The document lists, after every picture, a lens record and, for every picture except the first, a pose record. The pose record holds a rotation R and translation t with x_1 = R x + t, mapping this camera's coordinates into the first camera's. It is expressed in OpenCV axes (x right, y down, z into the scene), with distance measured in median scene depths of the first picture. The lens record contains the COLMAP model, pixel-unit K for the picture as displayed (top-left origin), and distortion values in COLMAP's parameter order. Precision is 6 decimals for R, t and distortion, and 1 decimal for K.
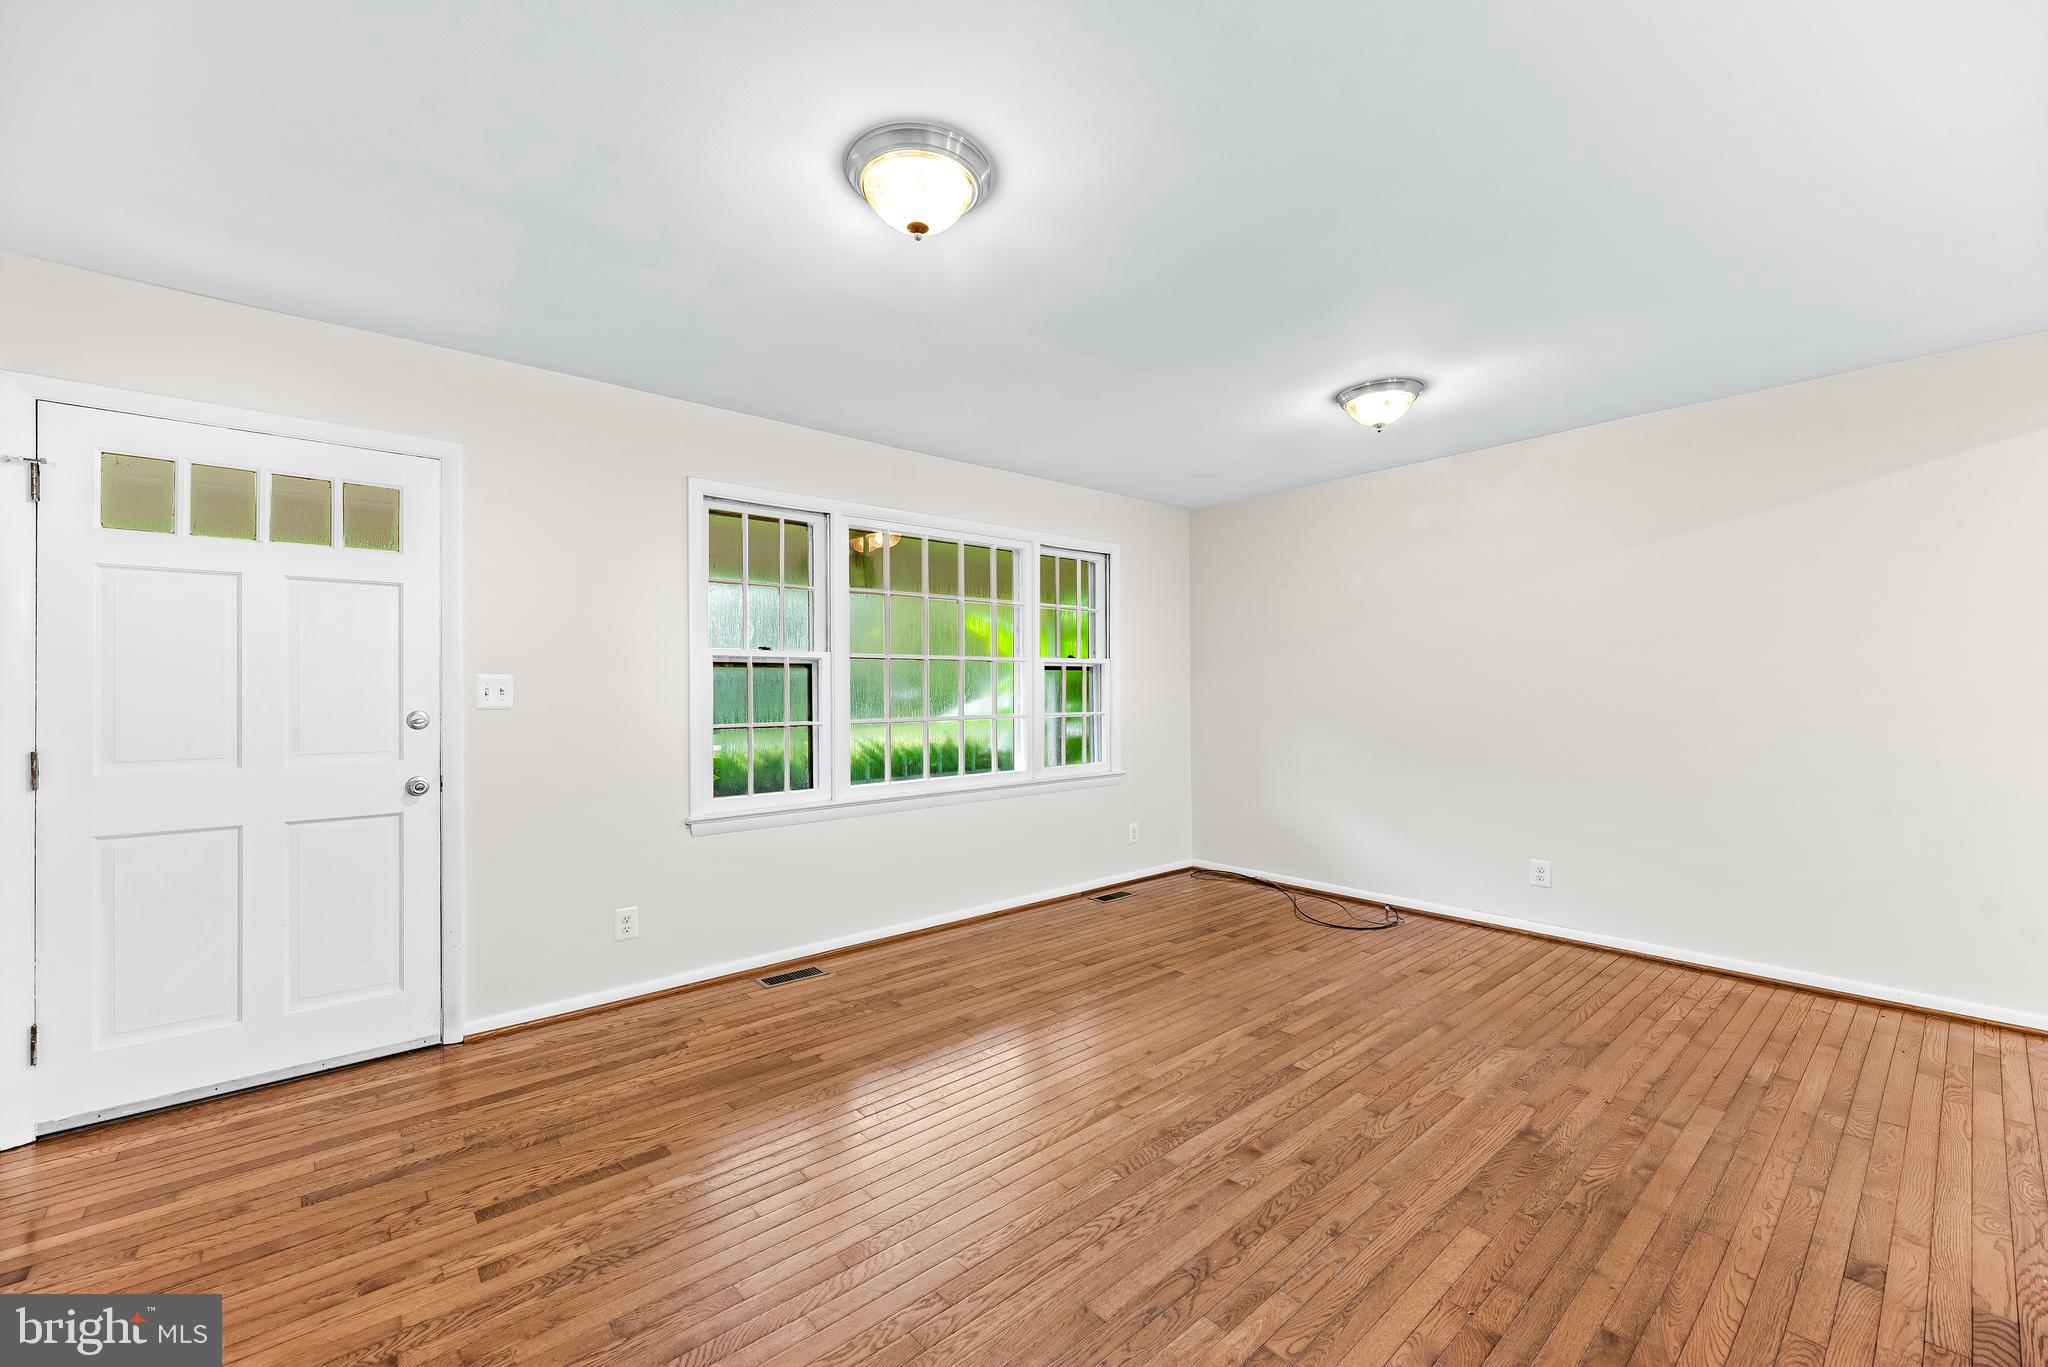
lens RADIAL K [[822.9, 0, 1015.0], [0, 822.9, 691.0], [0, 0, 1]] dist [-0.000882, 0.000064]
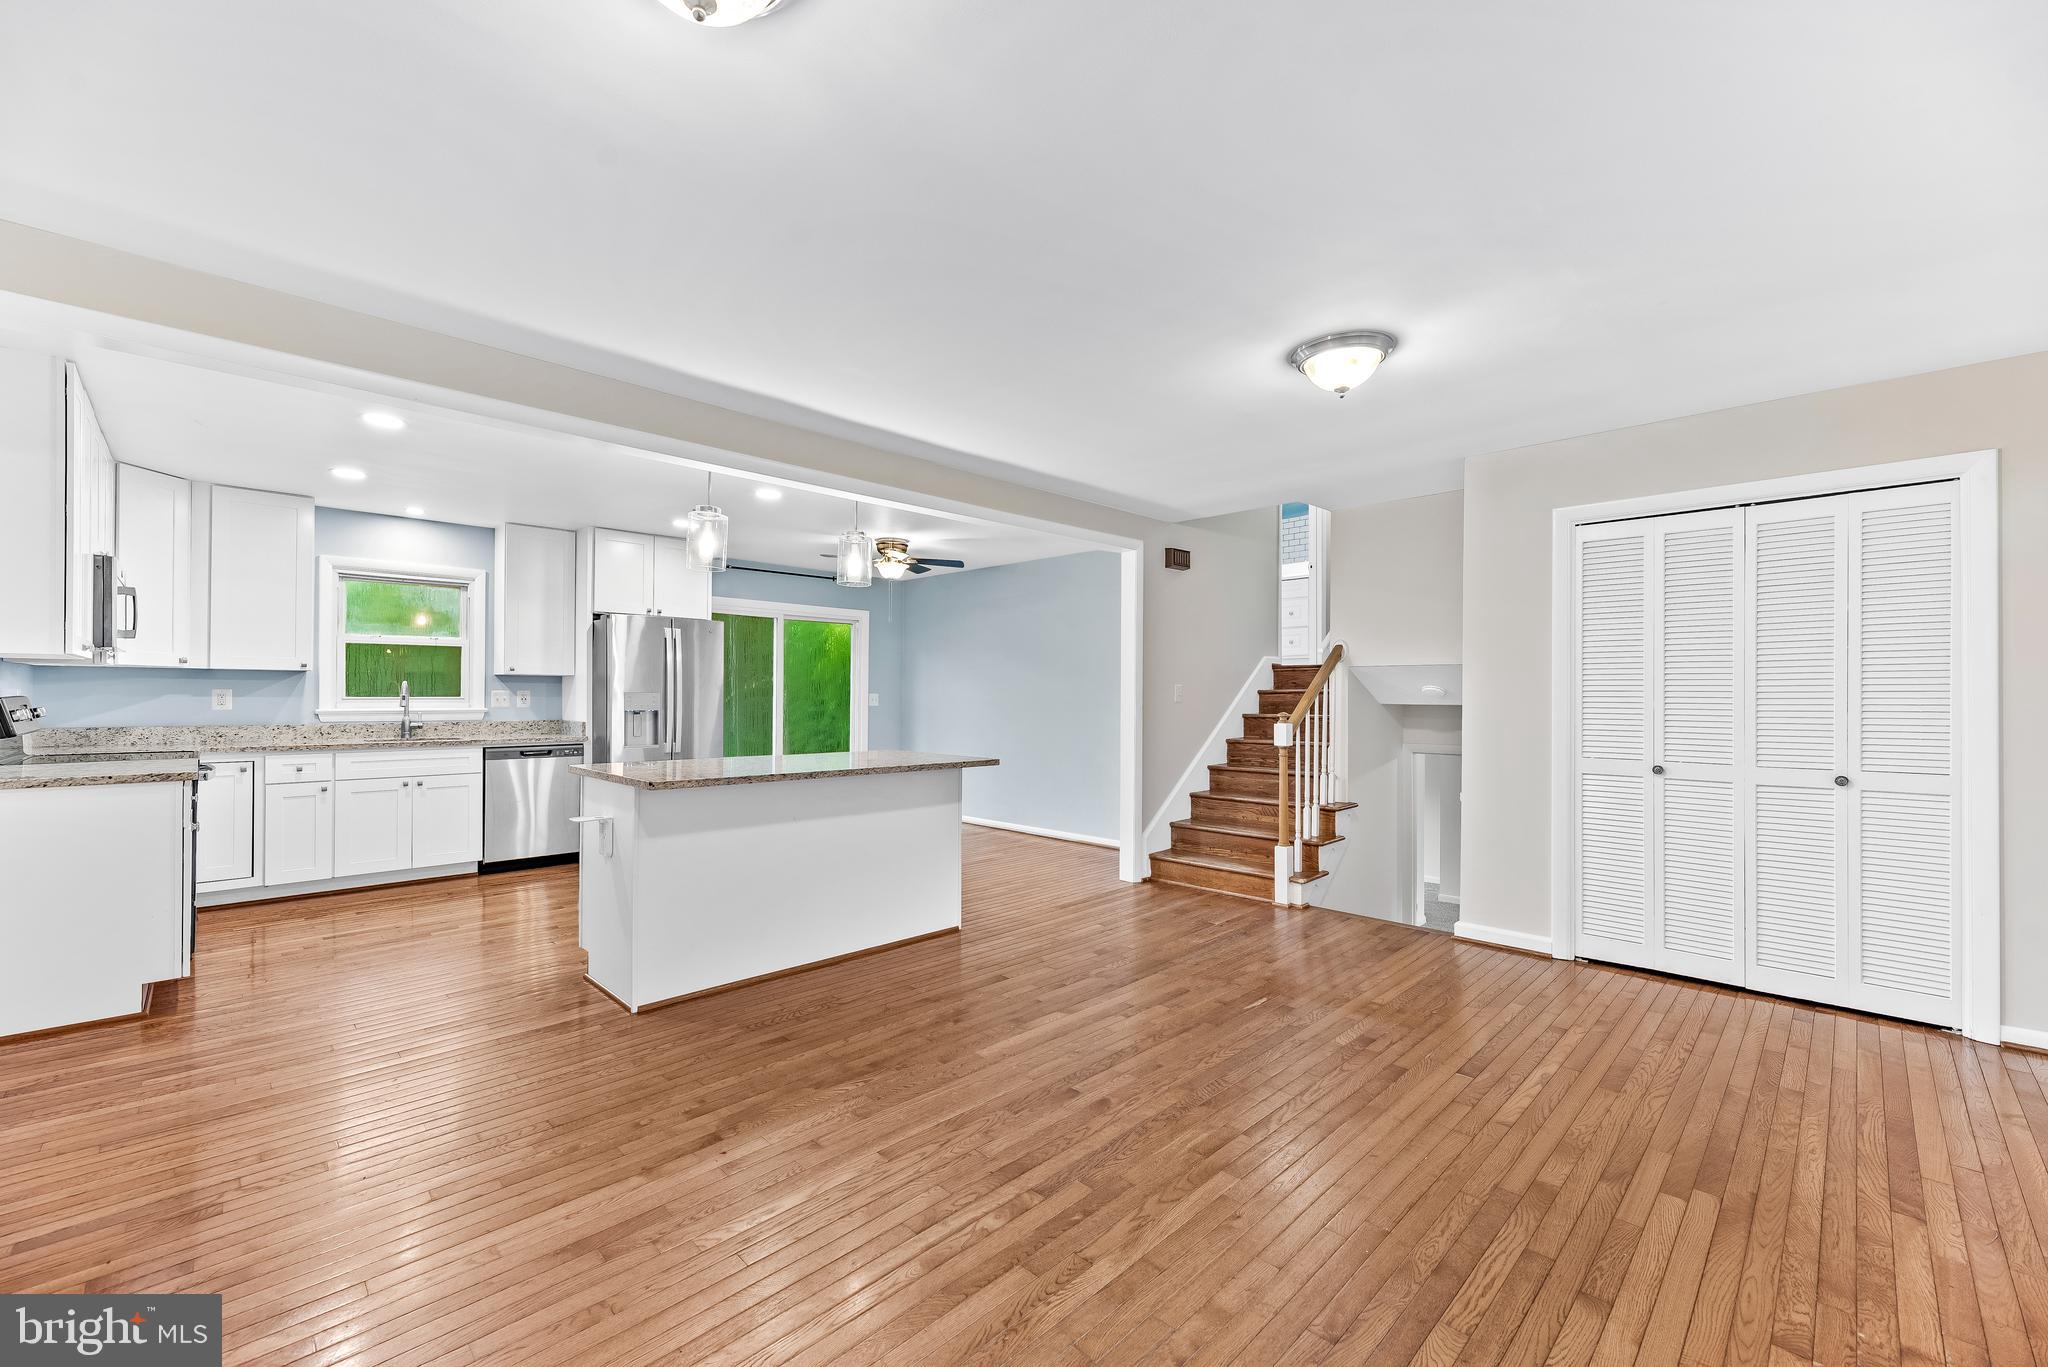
lens RADIAL K [[822.9, 0, 1015.0], [0, 822.9, 691.0], [0, 0, 1]] dist [-0.000882, 0.000064]
pose [[-0.997746, 0.003166, -0.067029, 0.327714], [0.003484, 0.999983, -0.004631, -0.004899], [0.067014, -0.004854, -0.997740, 1.387782]]
